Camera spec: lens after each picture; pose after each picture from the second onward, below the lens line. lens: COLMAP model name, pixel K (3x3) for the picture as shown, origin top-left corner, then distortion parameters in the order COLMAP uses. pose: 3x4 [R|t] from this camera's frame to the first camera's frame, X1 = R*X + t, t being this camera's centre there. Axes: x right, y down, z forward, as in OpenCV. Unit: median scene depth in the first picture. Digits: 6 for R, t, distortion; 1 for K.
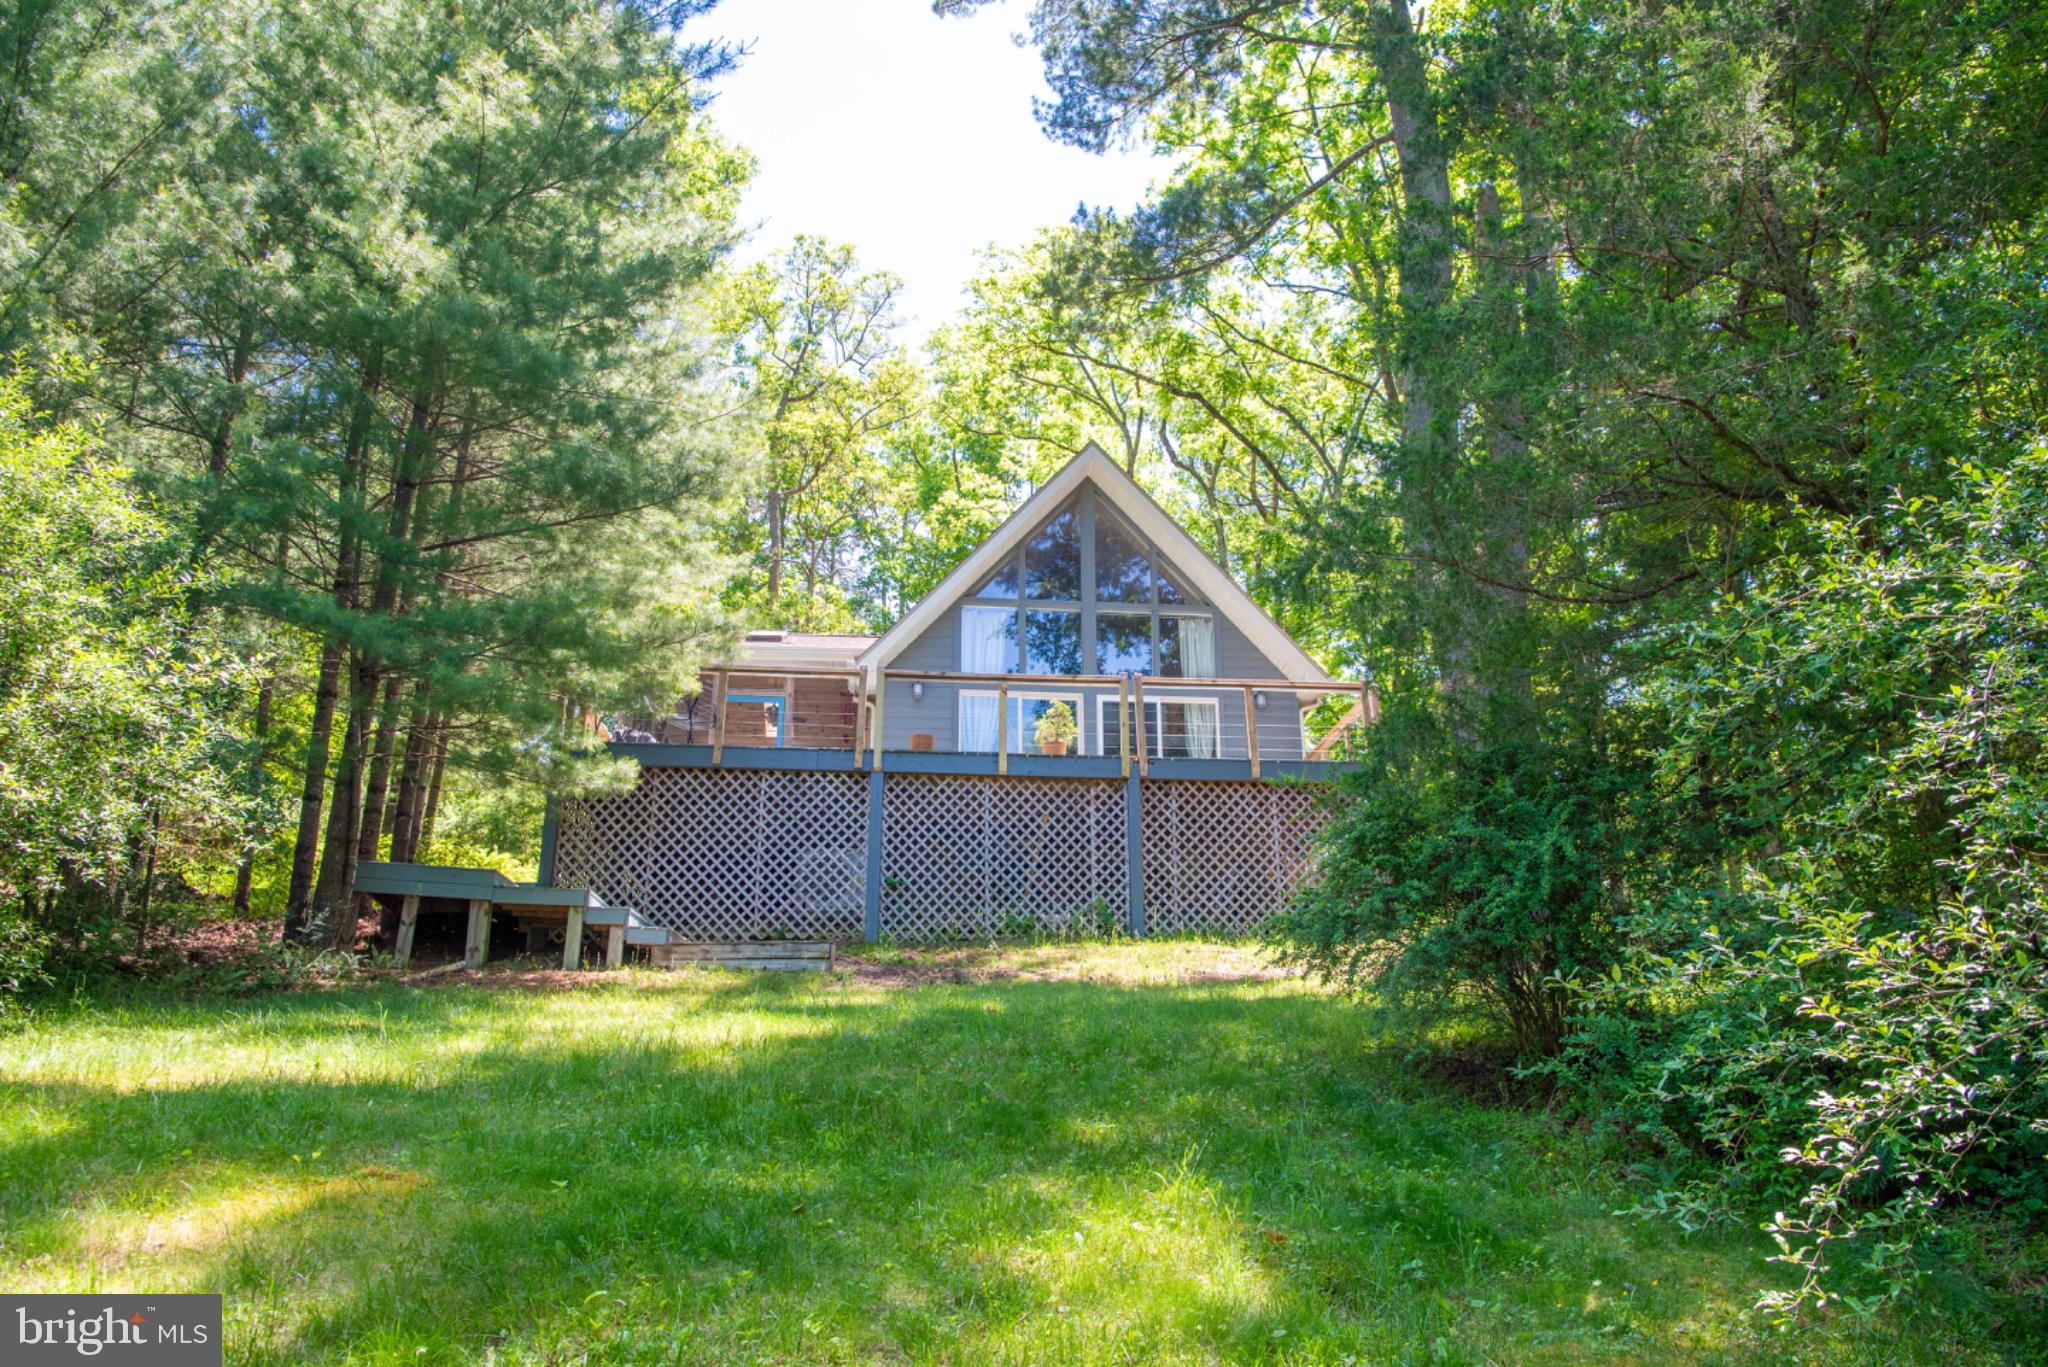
lens RADIAL K [[1482.9, 0, 1039.4], [0, 1482.9, 678.8], [0, 0, 1]] dist [-0.069345, 0.013320]
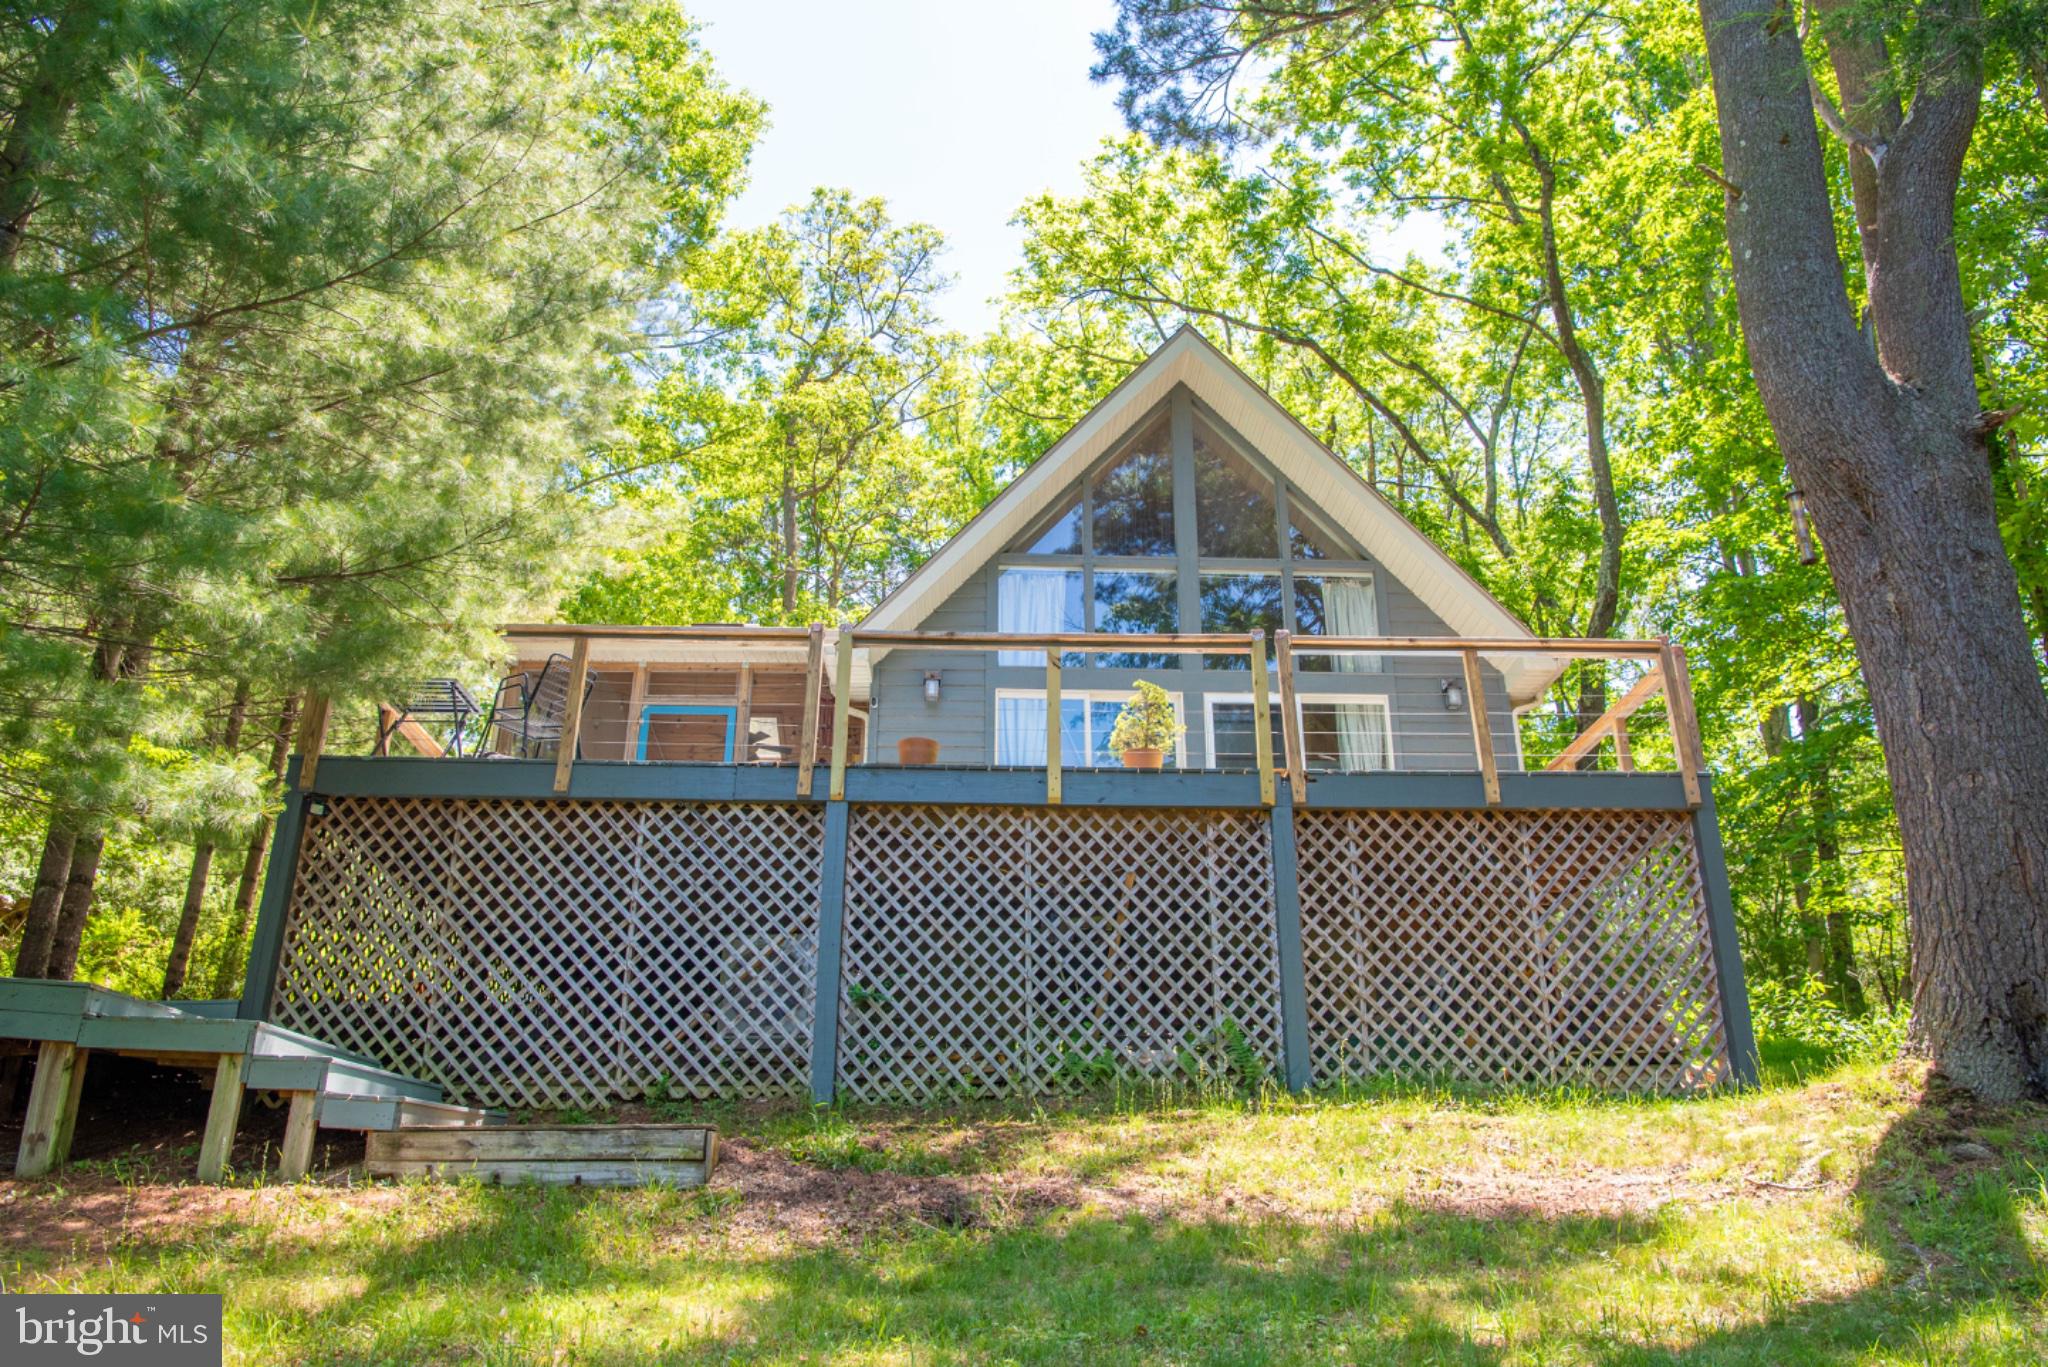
lens RADIAL K [[1482.9, 0, 1039.4], [0, 1482.9, 678.8], [0, 0, 1]] dist [-0.069345, 0.013320]
pose [[0.998402, -0.020790, -0.052552, 0.000820], [0.018220, 0.998636, -0.048920, 0.044881], [0.053497, 0.047885, 0.997419, 0.428967]]
